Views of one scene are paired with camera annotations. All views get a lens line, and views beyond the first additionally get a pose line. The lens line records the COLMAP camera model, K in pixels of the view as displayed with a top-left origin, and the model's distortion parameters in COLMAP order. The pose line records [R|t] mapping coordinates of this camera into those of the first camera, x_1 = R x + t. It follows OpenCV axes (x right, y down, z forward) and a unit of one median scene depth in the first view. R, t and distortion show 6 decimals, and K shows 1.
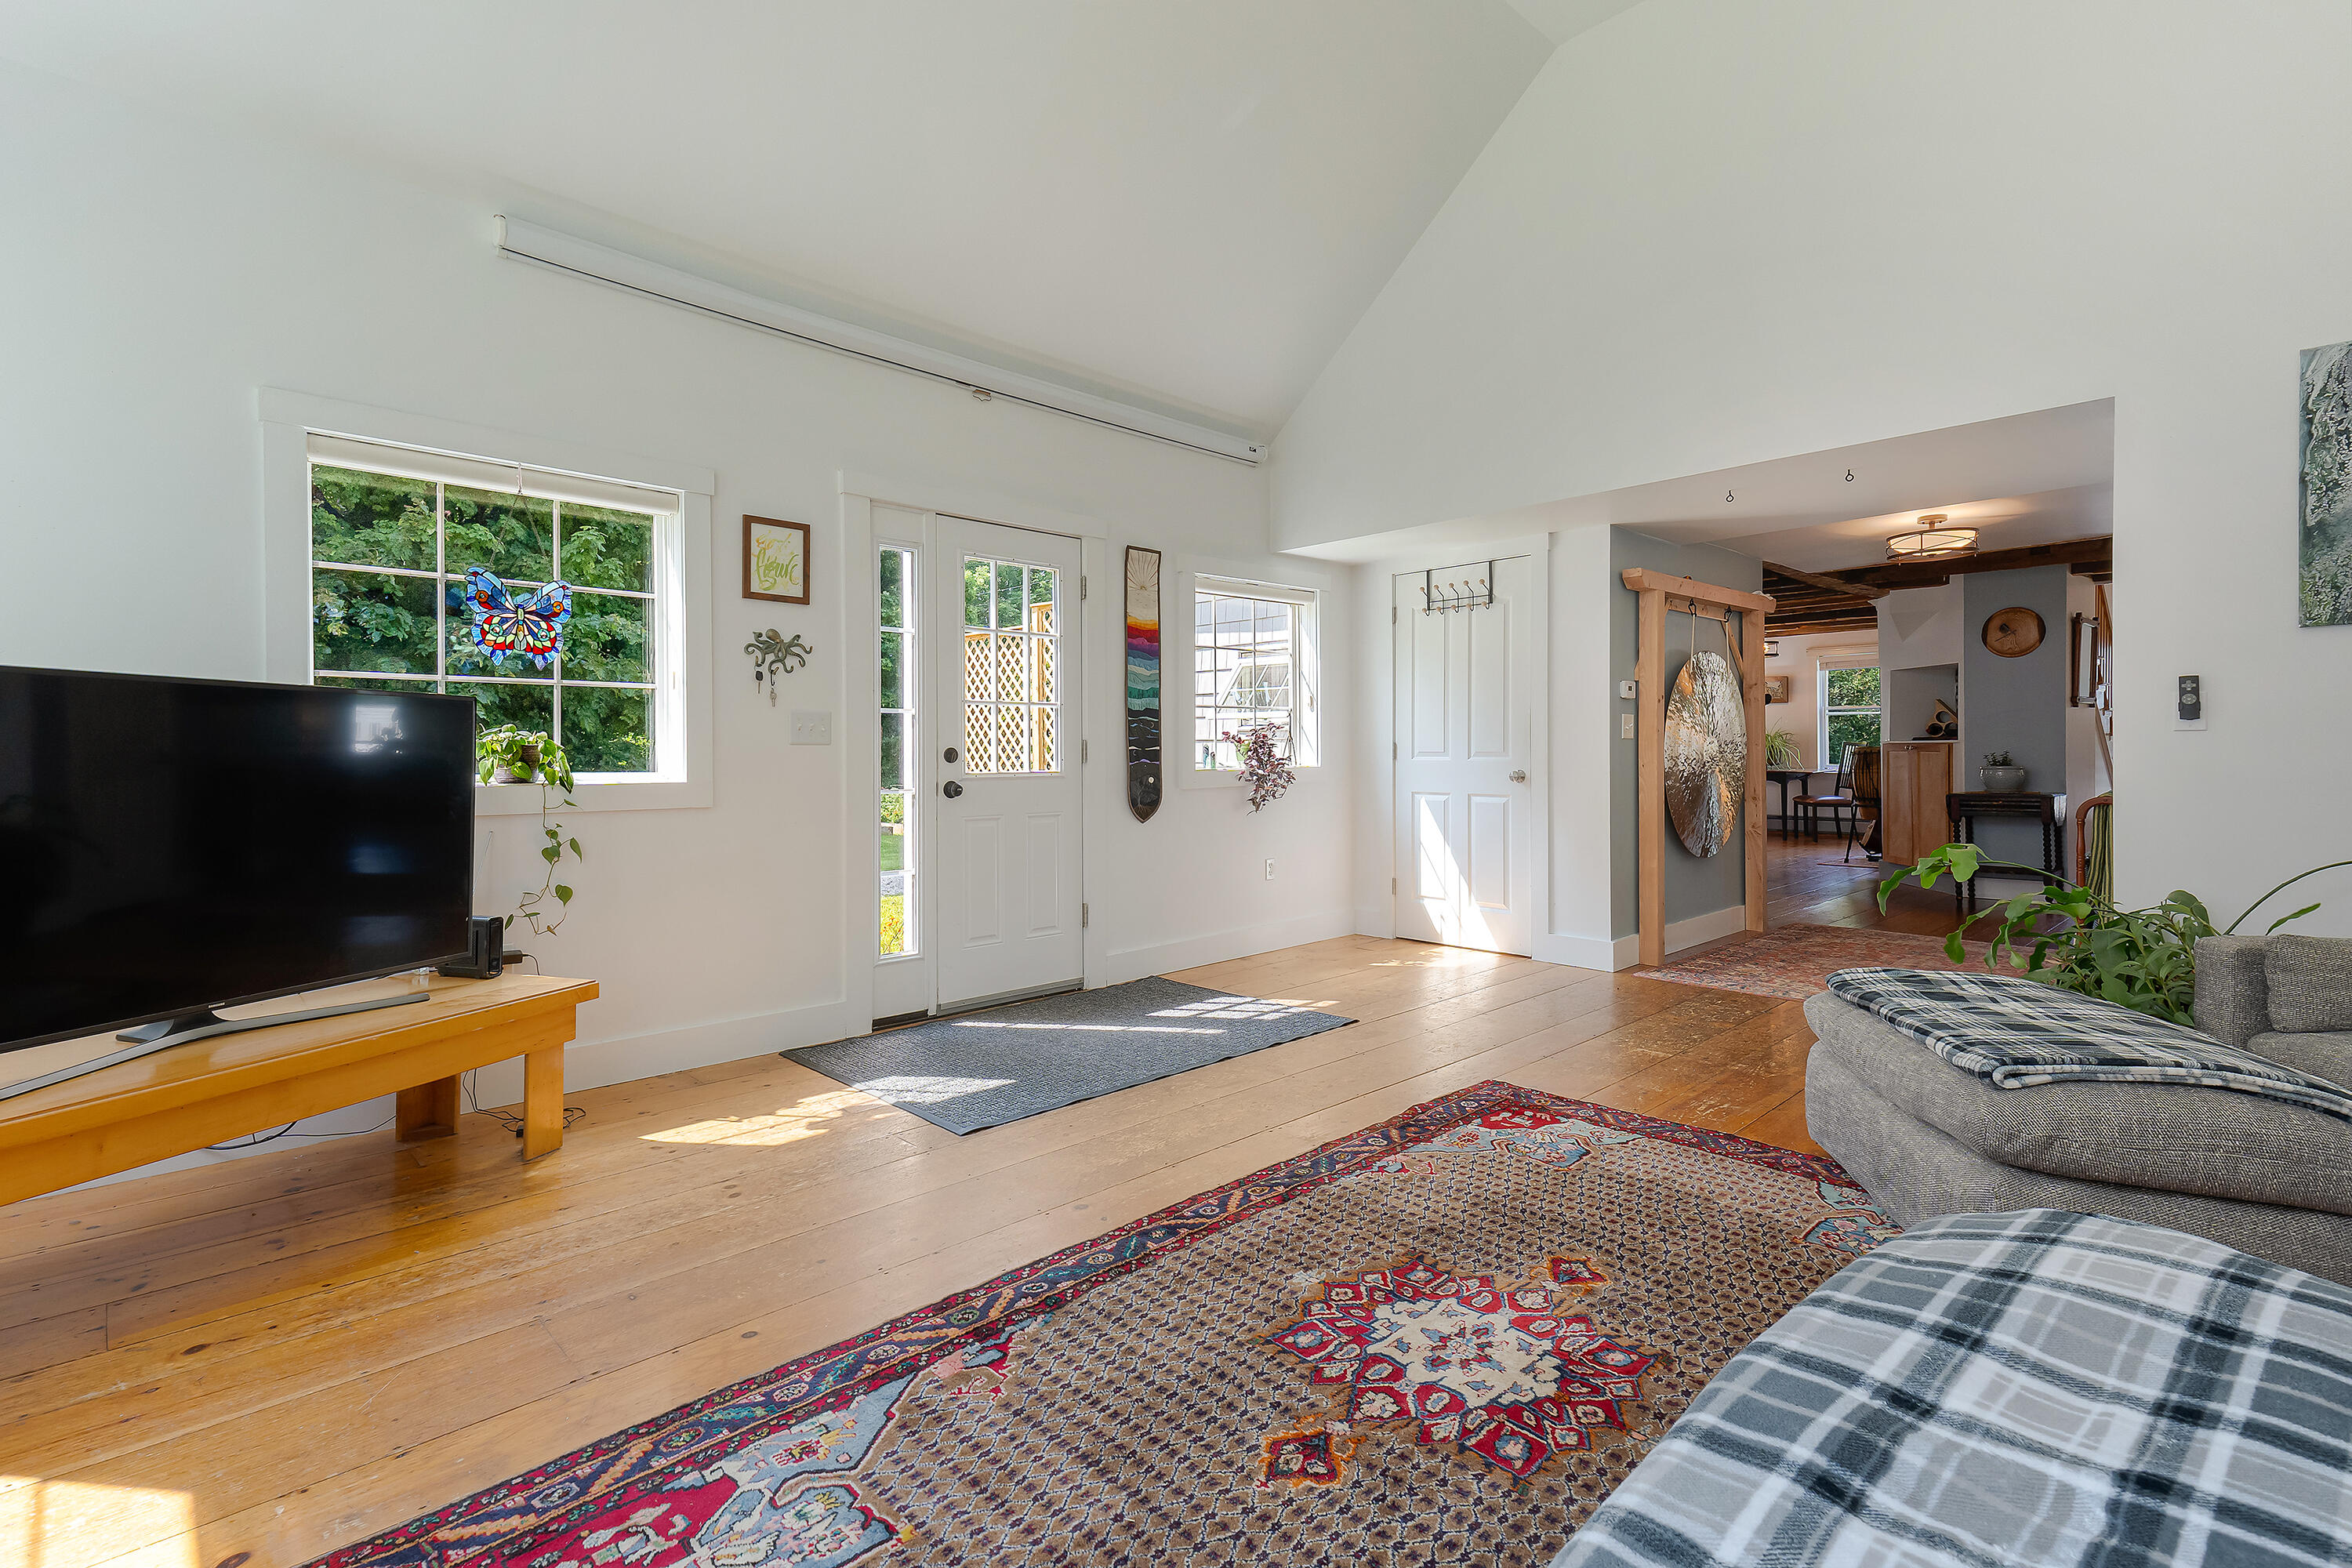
lens RADIAL K [[1101.1, 0, 1179.0], [0, 1101.1, 769.1], [0, 0, 1]] dist [0.000326, 0.000001]
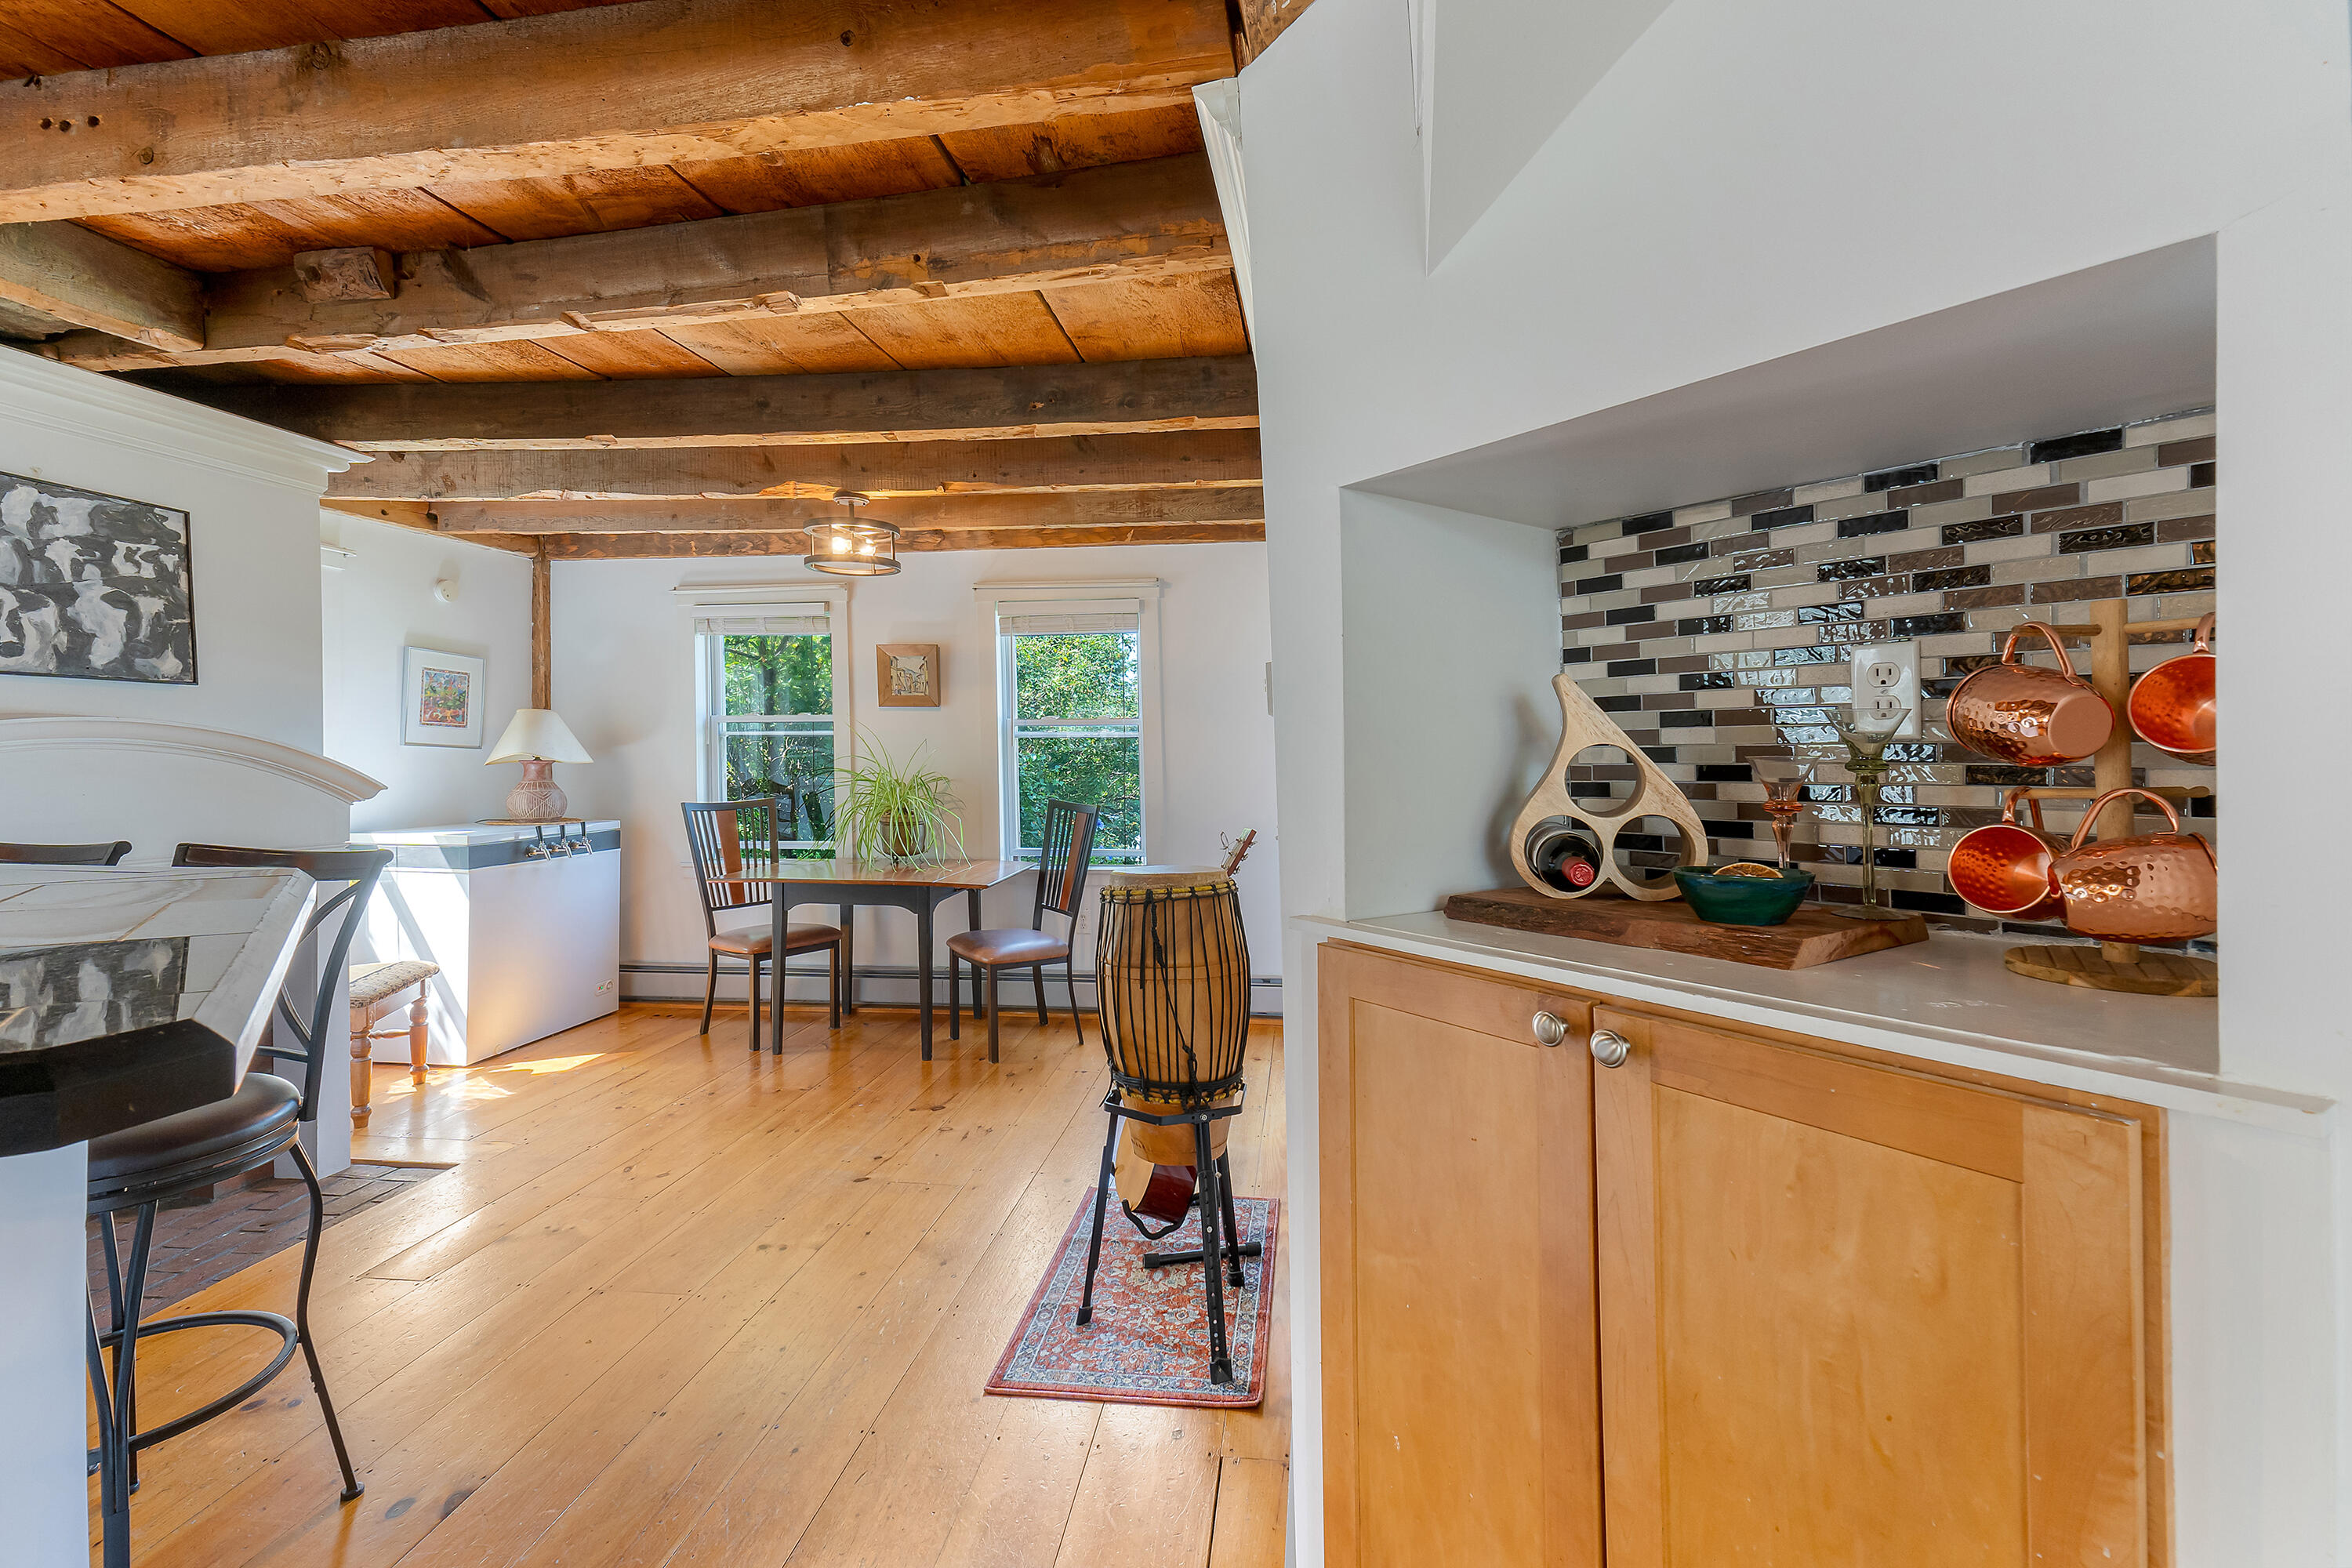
lens RADIAL K [[1101.1, 0, 1168.7], [0, 1101.1, 780.1], [0, 0, 1]] dist [0.000326, 0.000001]
pose [[0.764985, 0.004529, 0.644032, 0.349538], [0.003782, 0.999926, -0.011524, -0.025119], [-0.644037, 0.011251, 0.764912, 0.620904]]
